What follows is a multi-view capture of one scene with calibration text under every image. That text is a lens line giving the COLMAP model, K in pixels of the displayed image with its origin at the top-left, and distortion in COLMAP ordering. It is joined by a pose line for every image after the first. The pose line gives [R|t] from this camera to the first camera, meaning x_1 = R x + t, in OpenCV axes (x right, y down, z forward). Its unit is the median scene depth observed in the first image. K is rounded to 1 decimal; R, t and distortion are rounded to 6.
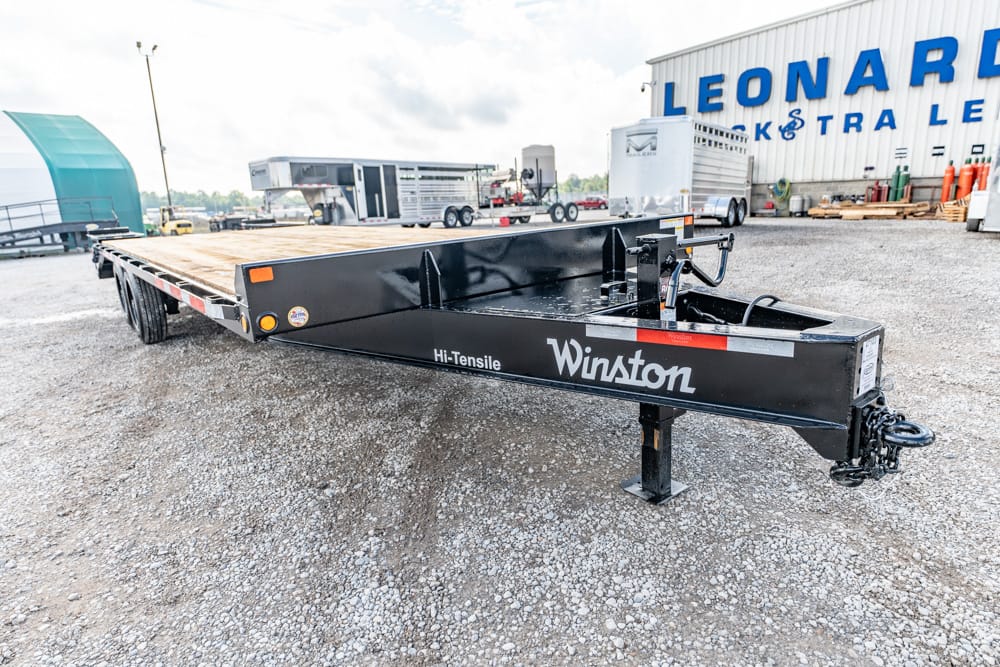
lens RADIAL K [[573.0, 0, 503.8], [0, 573.0, 333.7], [0, 0, 1]] dist [0.003300, -0.002687]
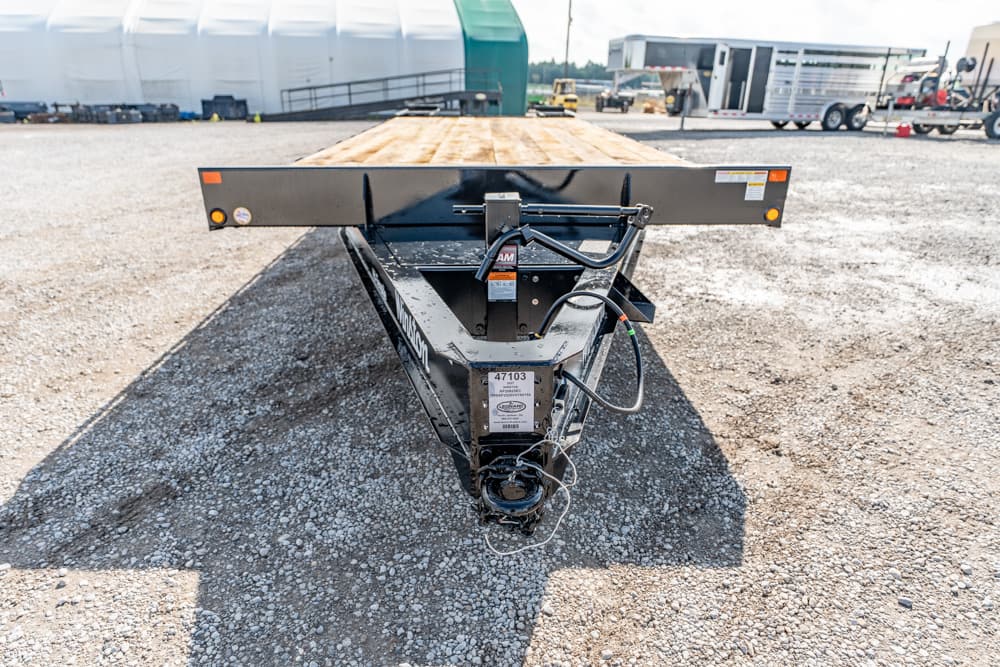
lens RADIAL K [[606.9, 0, 502.4], [0, 606.9, 333.7], [0, 0, 1]] dist [-0.004128, 0.001227]
pose [[0.799975, 0.281088, -0.530122, 0.081266], [-0.188476, 0.956485, 0.222741, -0.017590], [0.569664, -0.078272, 0.818142, 0.022817]]
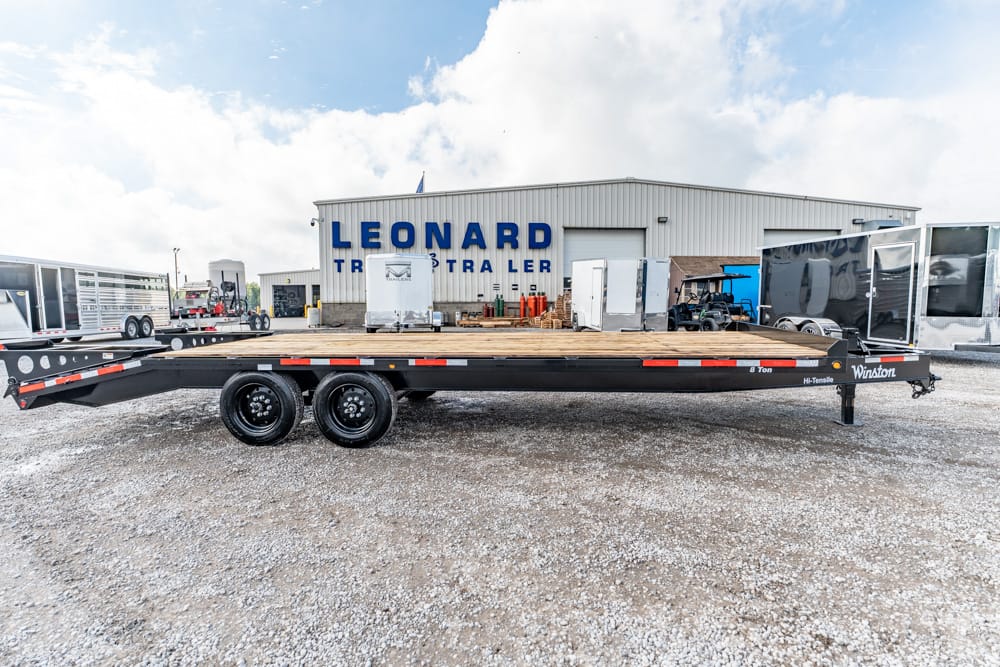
lens RADIAL K [[496.3, 0, 502.3], [0, 496.3, 337.4], [0, 0, 1]] dist [0.000369, -0.000142]
pose [[0.703954, -0.018766, 0.709998, -0.274126], [0.146297, 0.982046, -0.119095, -0.008582], [-0.695016, 0.187708, 0.694060, 0.049524]]
